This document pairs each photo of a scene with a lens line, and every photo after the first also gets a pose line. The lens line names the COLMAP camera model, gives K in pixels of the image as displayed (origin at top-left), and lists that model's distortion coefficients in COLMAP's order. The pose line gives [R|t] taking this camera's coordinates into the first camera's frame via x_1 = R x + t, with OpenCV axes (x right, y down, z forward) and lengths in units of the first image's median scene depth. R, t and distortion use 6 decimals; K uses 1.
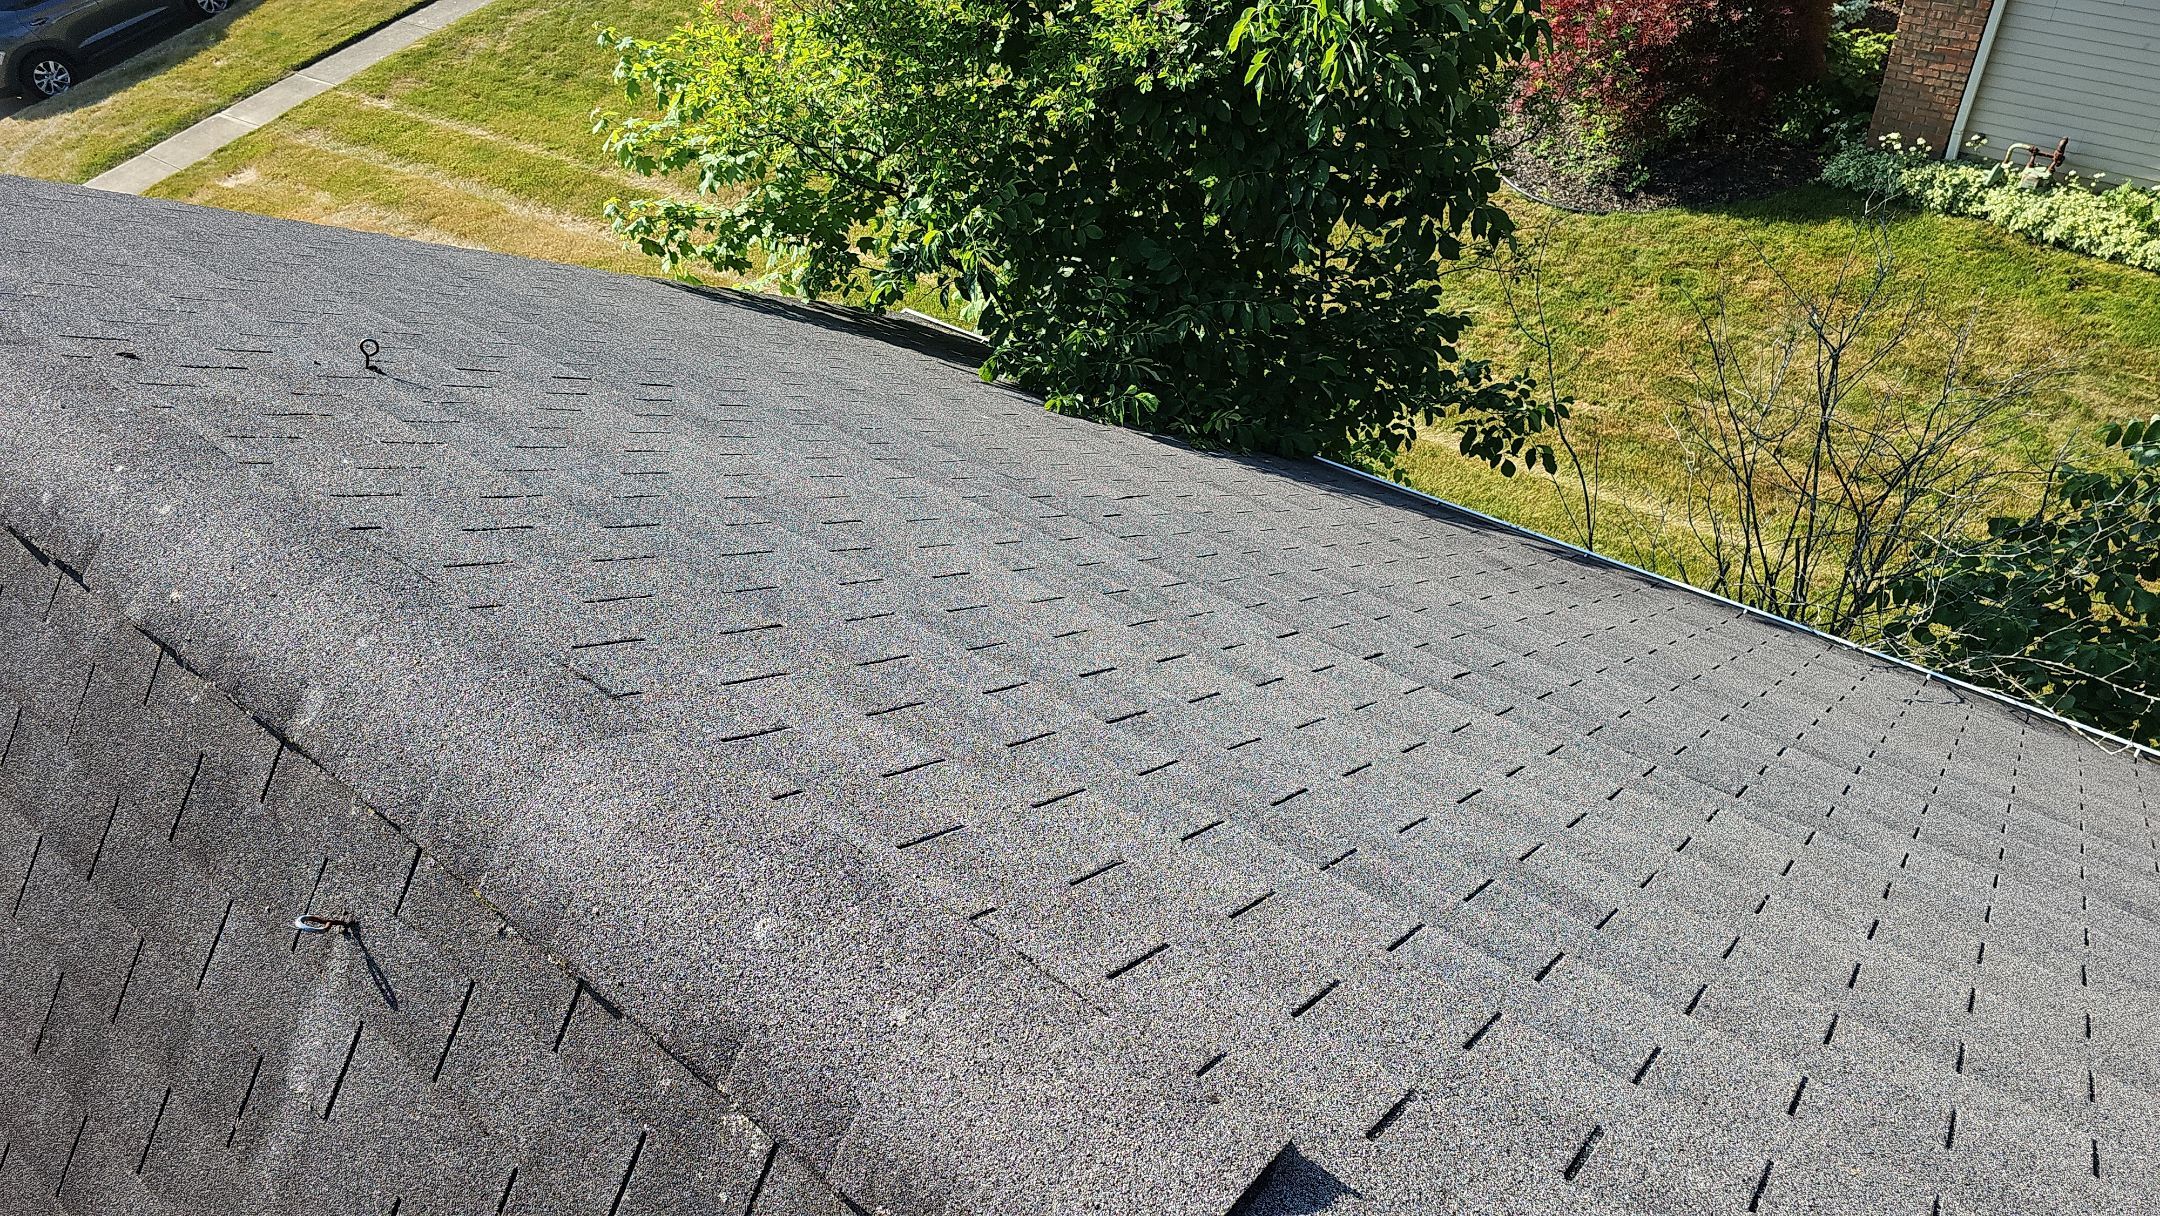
lens RADIAL K [[1446.6, 0, 1073.5], [0, 1446.6, 621.6], [0, 0, 1]] dist [0.056053, -0.057807]
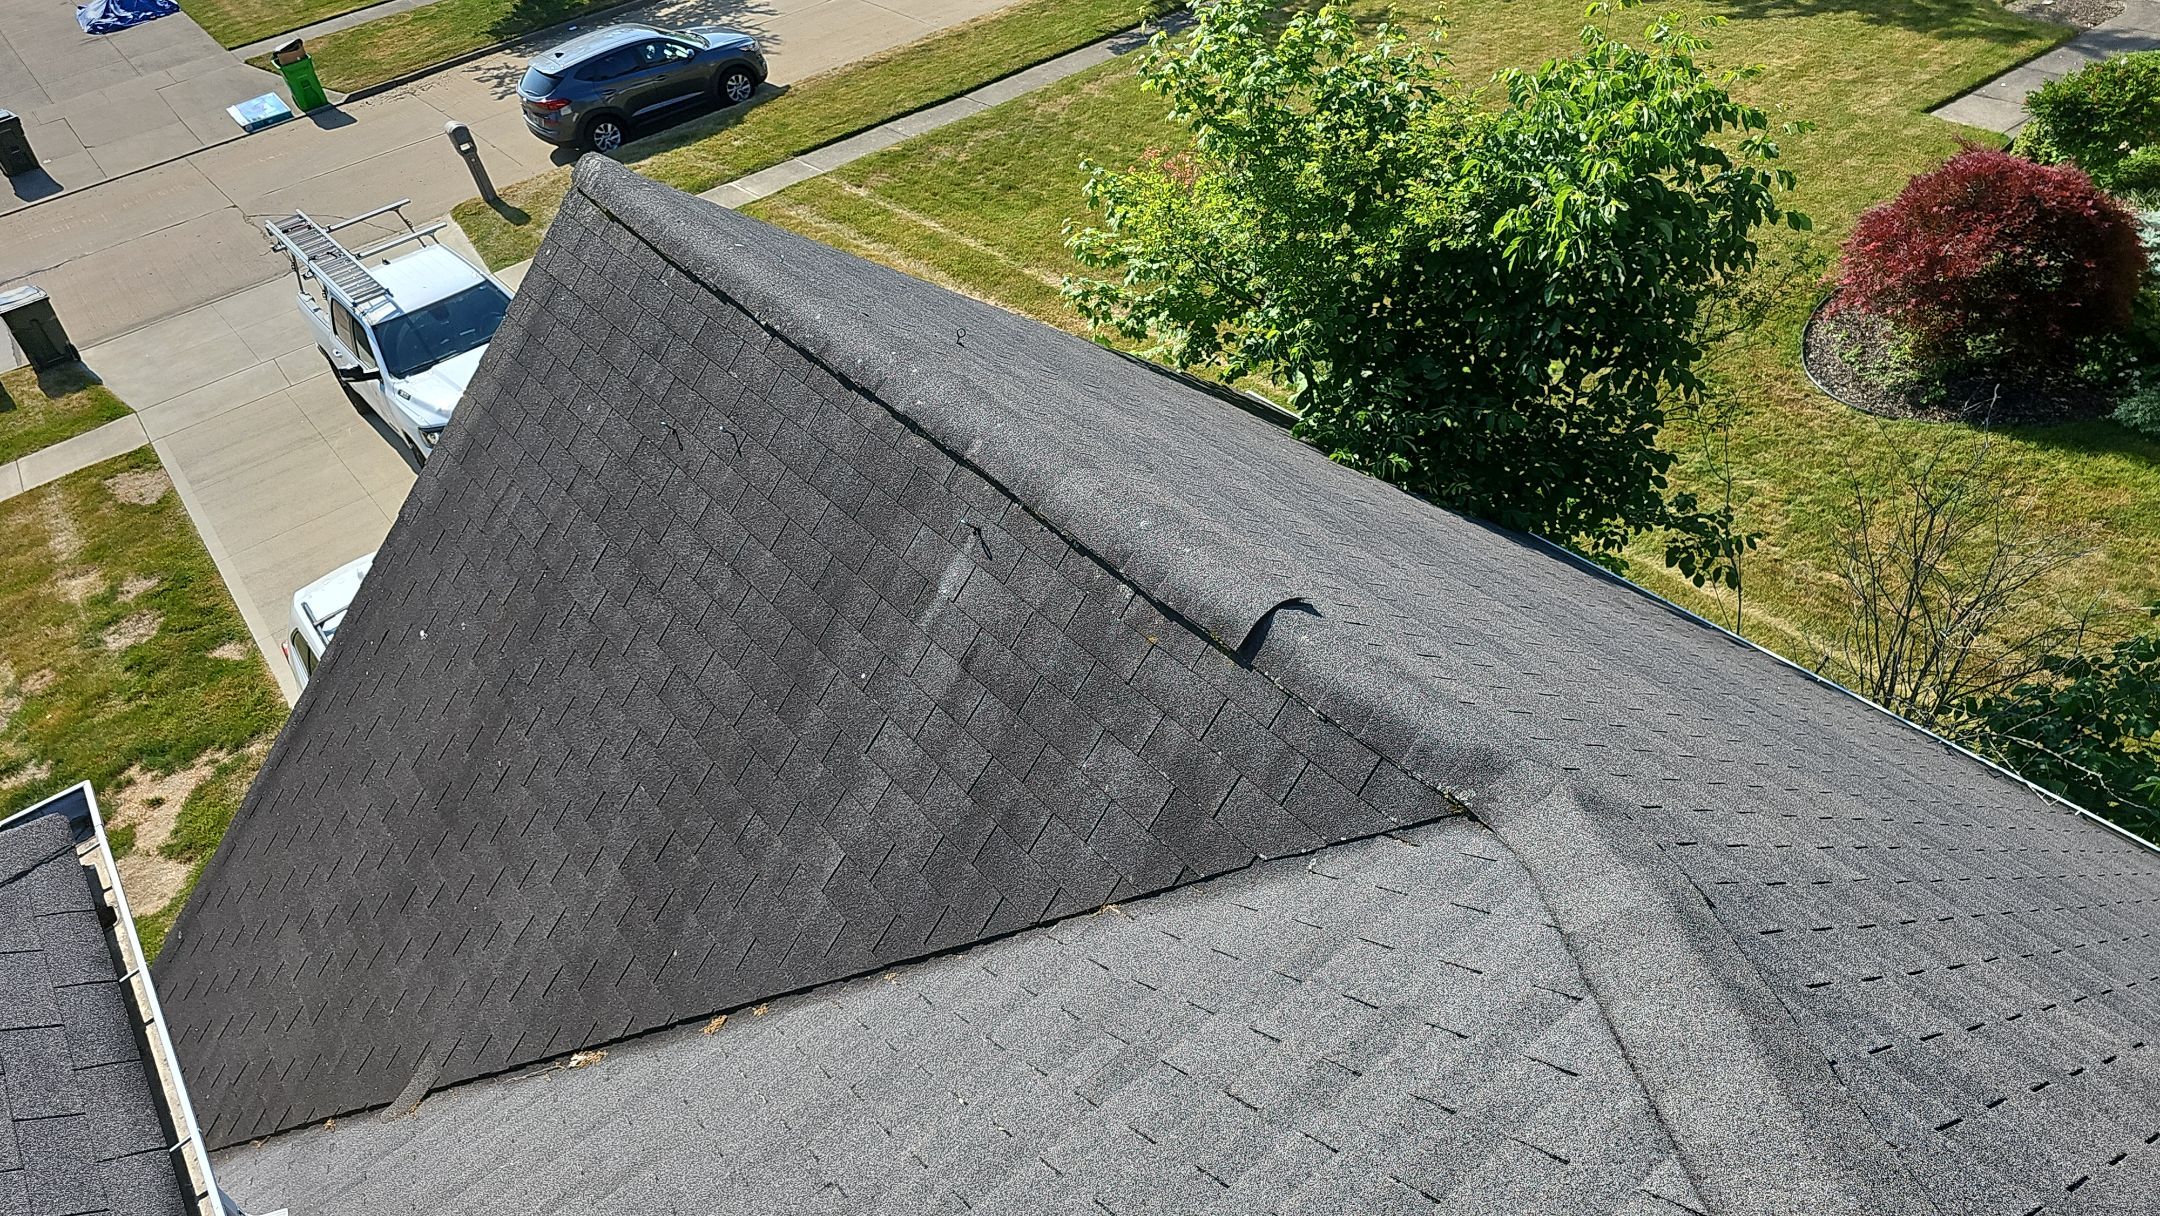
lens RADIAL K [[1499.2, 0, 1116.5], [0, 1499.2, 619.0], [0, 0, 1]] dist [0.044290, -0.042068]
pose [[0.967325, 0.172489, -0.185821, 0.037320], [-0.189746, 0.978622, -0.079346, 0.078216], [0.168162, 0.112012, 0.979375, -0.221373]]
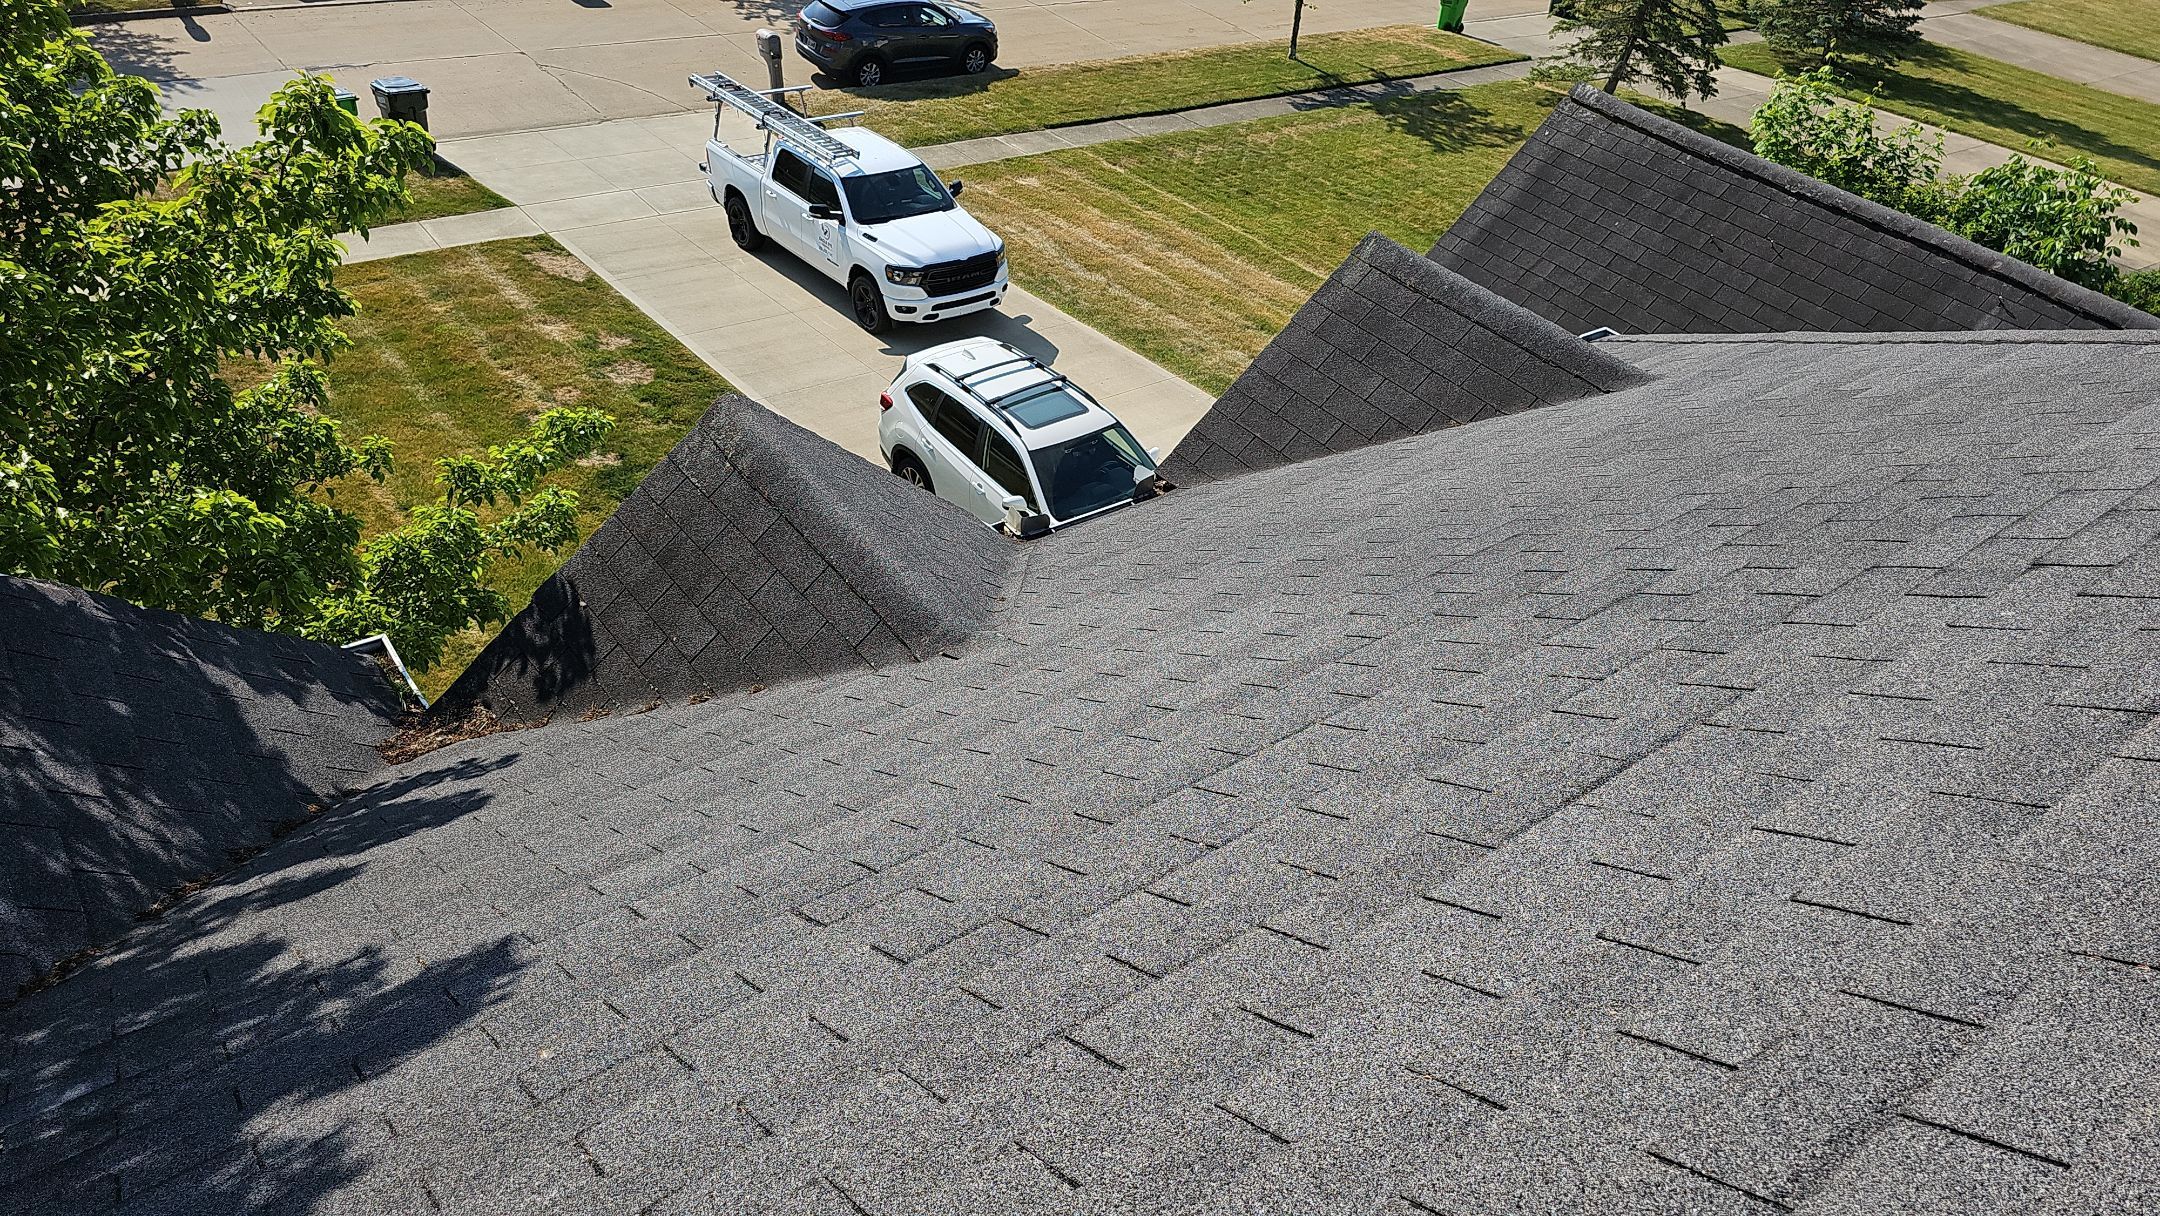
lens RADIAL K [[1442.0, 0, 1110.7], [0, 1442.0, 615.6], [0, 0, 1]] dist [0.054789, -0.058387]
pose [[0.936661, 0.346792, -0.049010, -0.408105], [-0.350137, 0.923823, -0.154776, 0.454640], [-0.008398, 0.162133, 0.986733, -0.561374]]
